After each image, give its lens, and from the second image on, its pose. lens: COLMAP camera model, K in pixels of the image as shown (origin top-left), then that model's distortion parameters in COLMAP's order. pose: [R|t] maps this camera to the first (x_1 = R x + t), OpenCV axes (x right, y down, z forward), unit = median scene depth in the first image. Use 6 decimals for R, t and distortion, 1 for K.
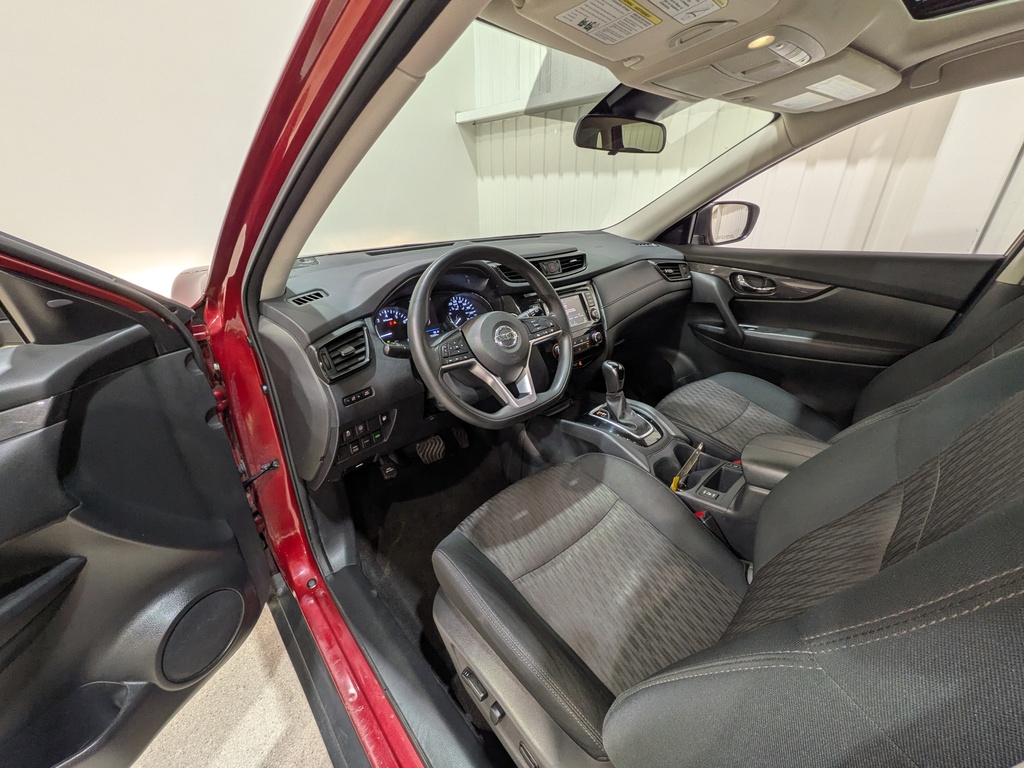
lens RADIAL K [[417.9, 0, 511.9], [0, 417.9, 375.0], [0, 0, 1]] dist [-0.001741, 0.000006]
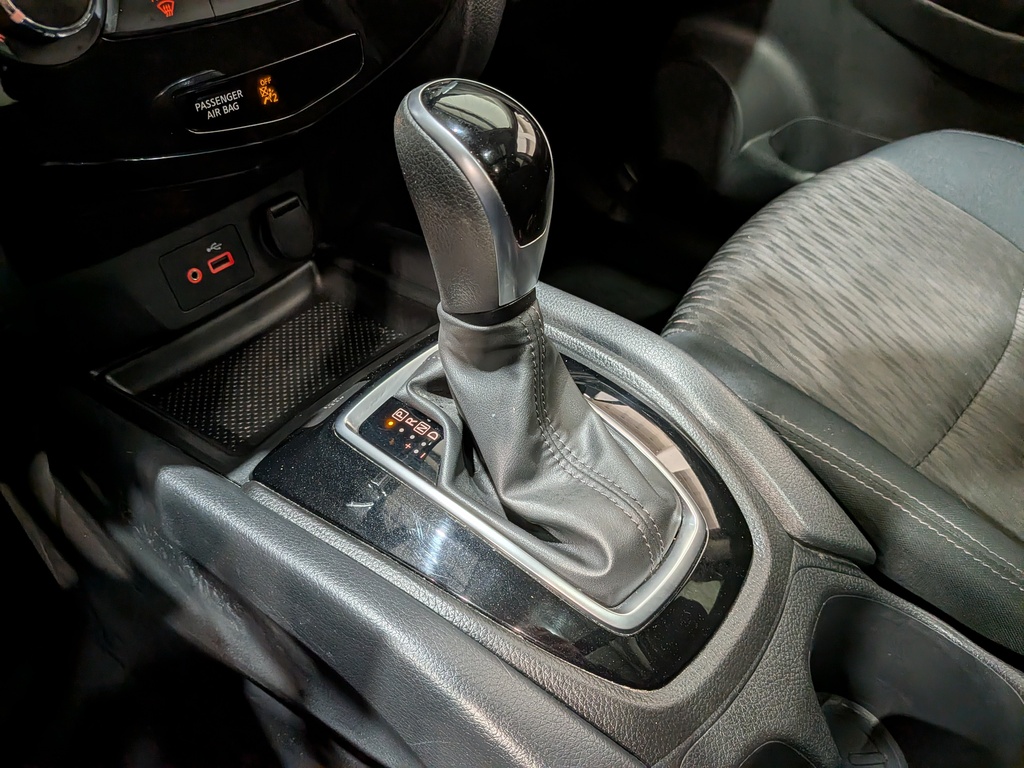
lens RADIAL K [[749.6, 0, 516.7], [0, 749.6, 400.3], [0, 0, 1]] dist [0.019644, -0.022964]
pose [[0.982304, -0.046070, 0.181539, 0.206485], [-0.028413, 0.921401, 0.387573, -0.034688], [-0.185126, -0.385873, 0.903787, 0.740403]]
